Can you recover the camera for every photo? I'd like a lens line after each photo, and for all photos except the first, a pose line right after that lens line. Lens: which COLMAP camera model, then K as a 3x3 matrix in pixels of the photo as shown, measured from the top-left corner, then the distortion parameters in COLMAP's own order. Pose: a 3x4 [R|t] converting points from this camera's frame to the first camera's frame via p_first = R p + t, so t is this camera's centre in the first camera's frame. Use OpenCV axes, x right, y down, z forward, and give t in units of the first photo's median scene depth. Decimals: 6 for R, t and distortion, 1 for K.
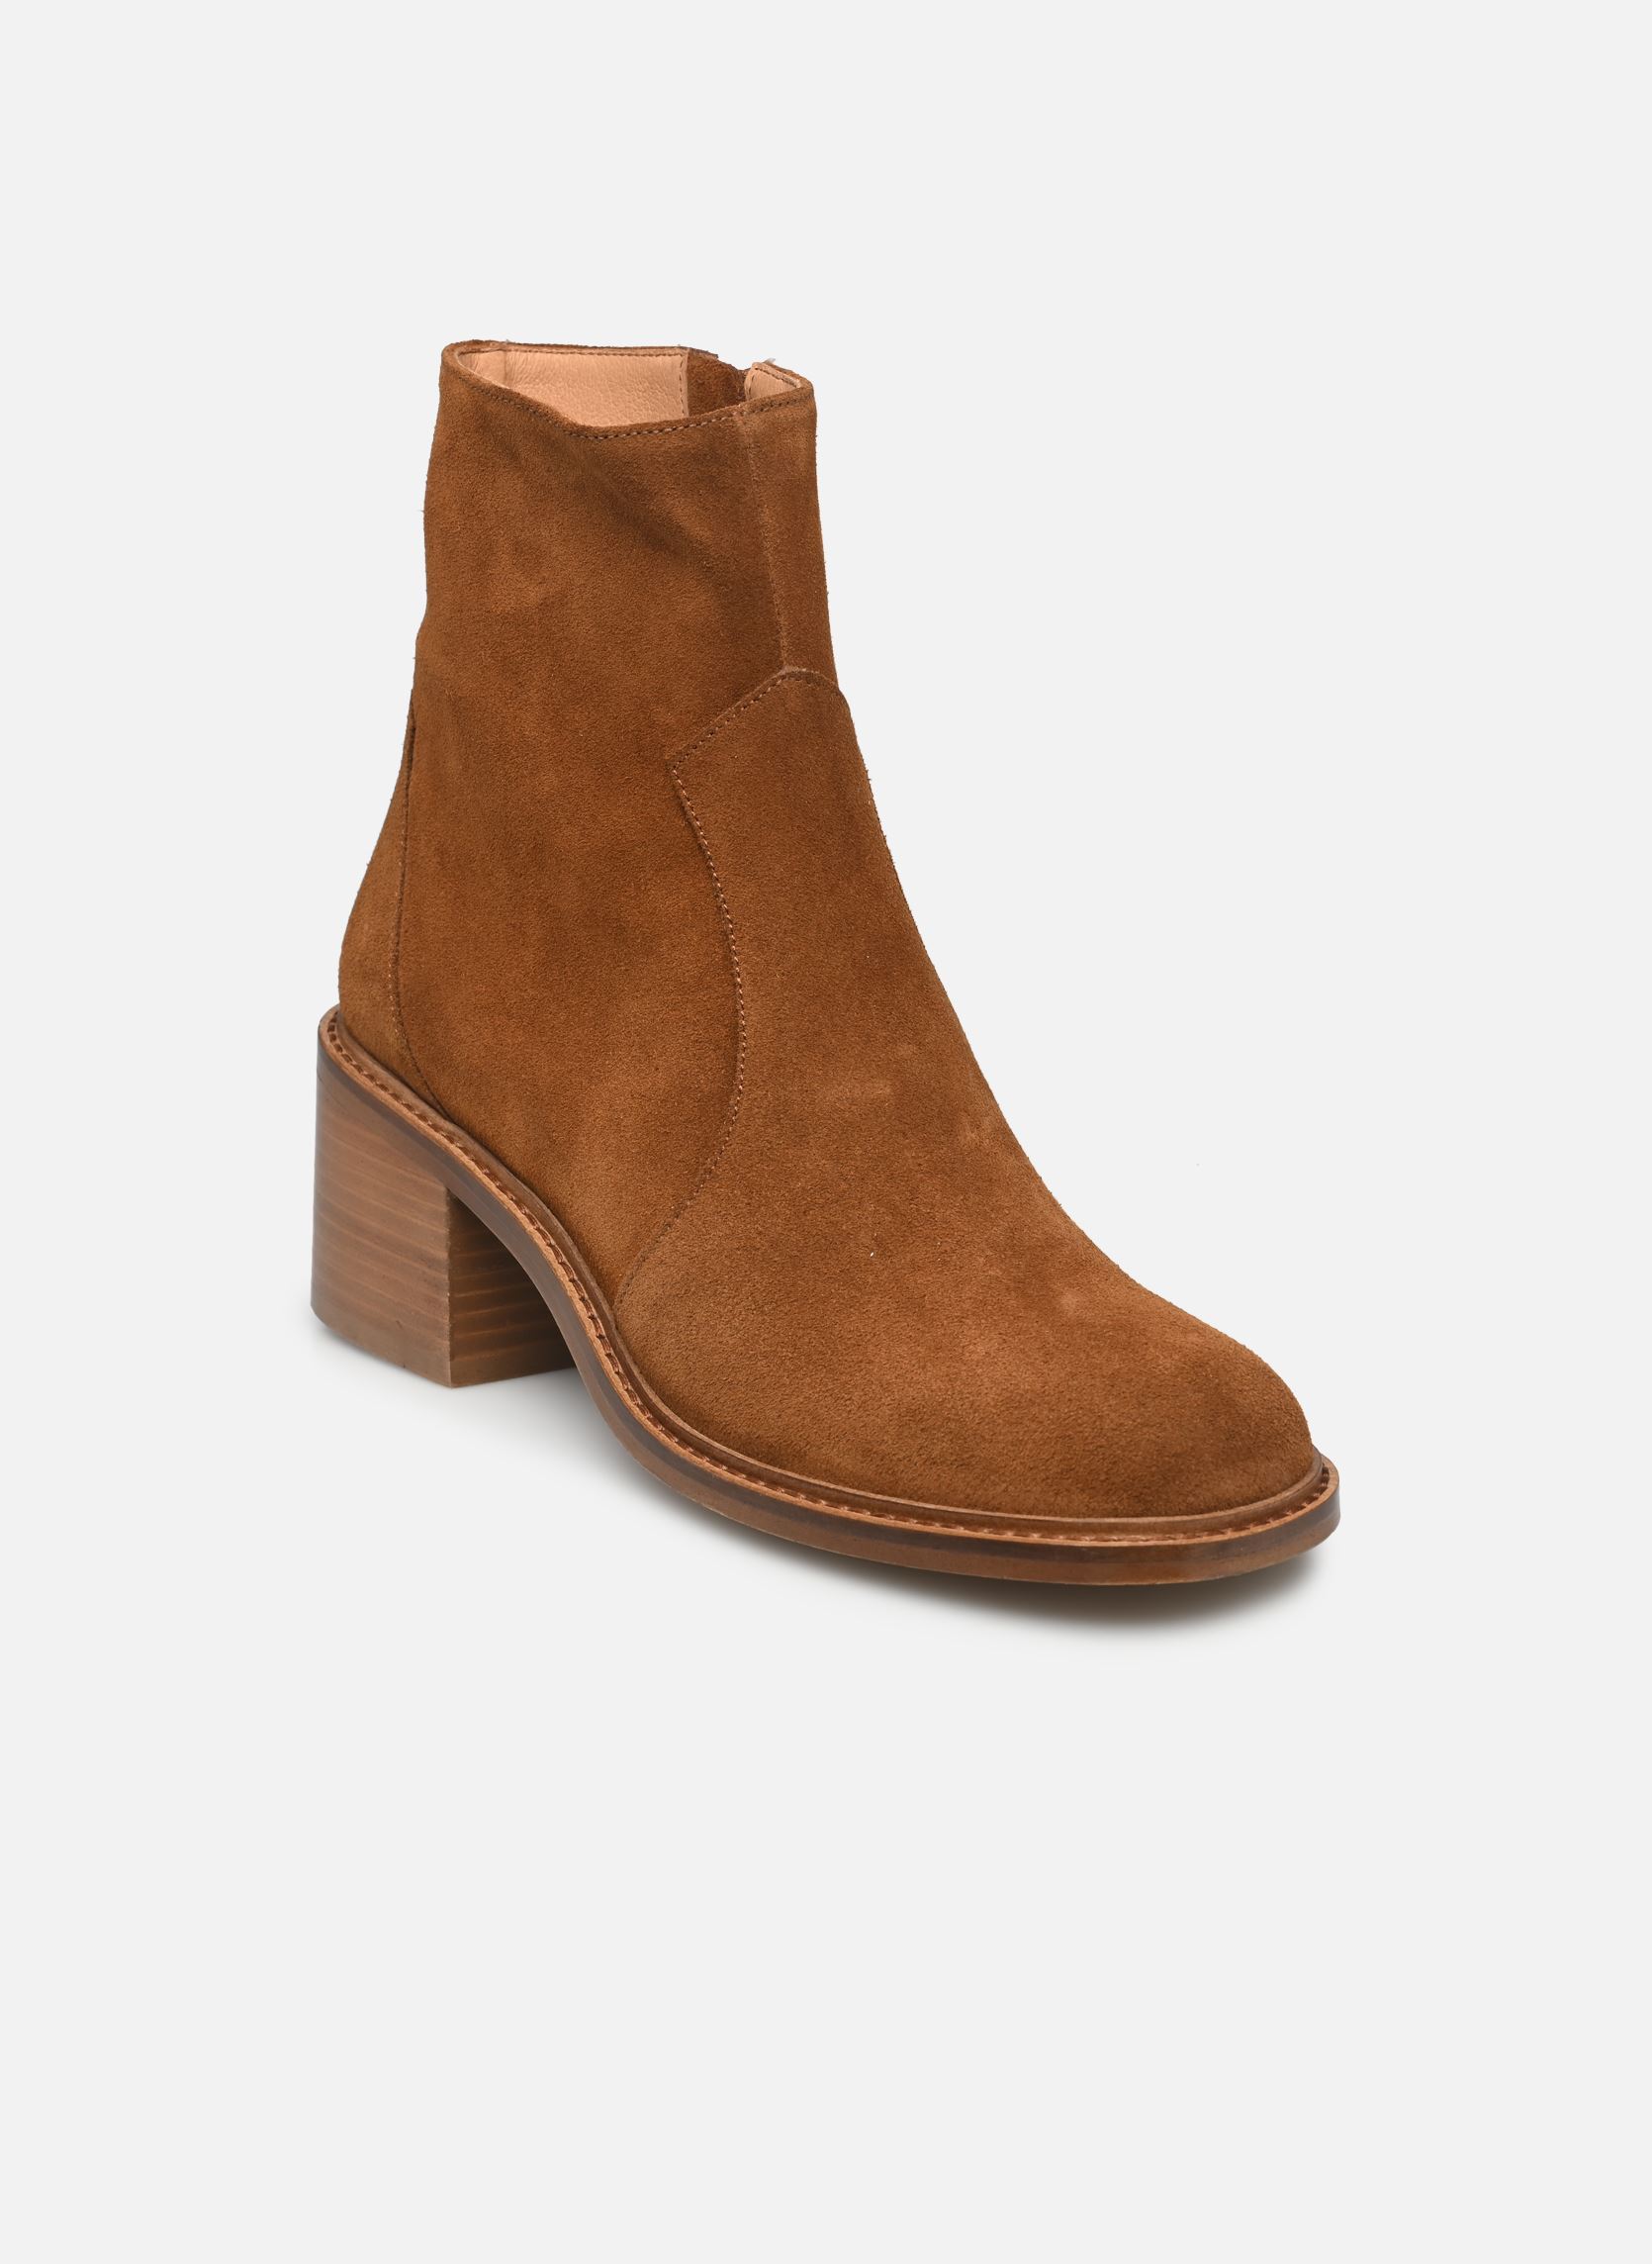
lens RADIAL K [[7039.9, 0, 826.0], [0, 7039.9, 1132.0], [0, 0, 1]] dist [0.019071, 0.456384]
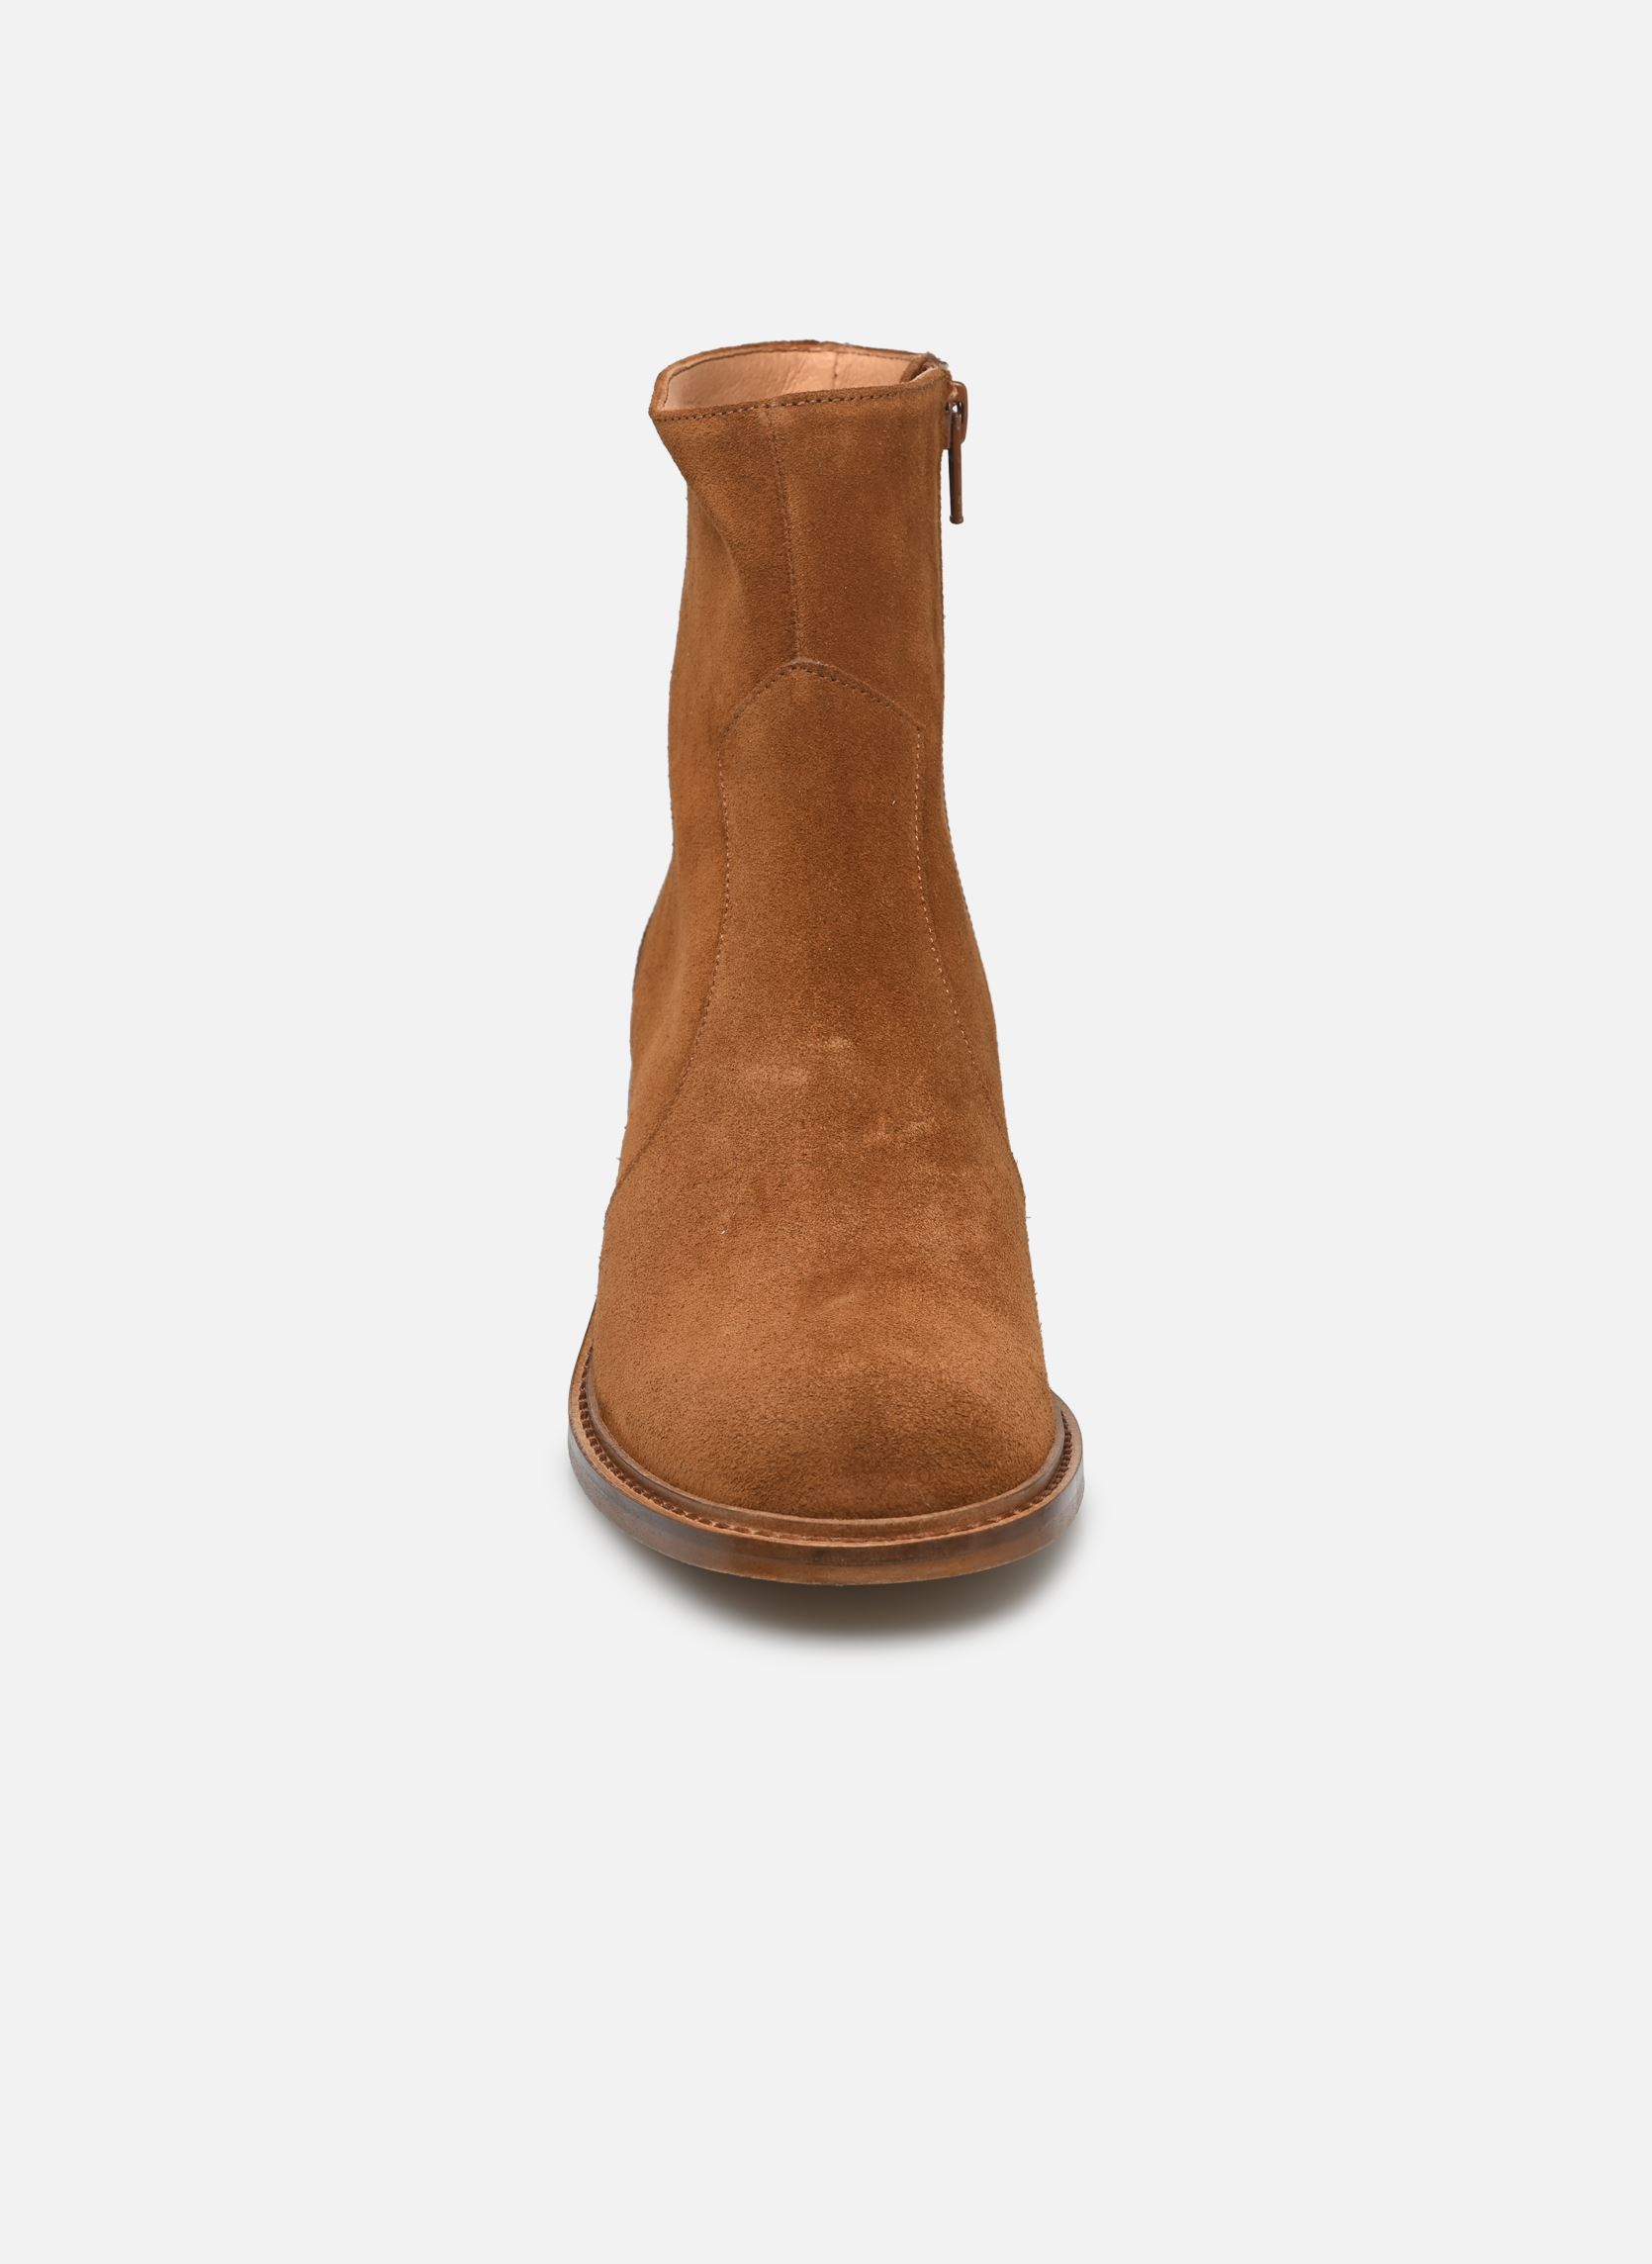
lens RADIAL K [[7039.9, 0, 826.0], [0, 7039.9, 1132.0], [0, 0, 1]] dist [0.019071, 0.456384]
pose [[0.773120, 0.120920, -0.622627, 0.637393], [-0.140592, 0.989910, 0.017675, -0.016667], [0.618482, 0.073871, 0.782319, 0.210465]]
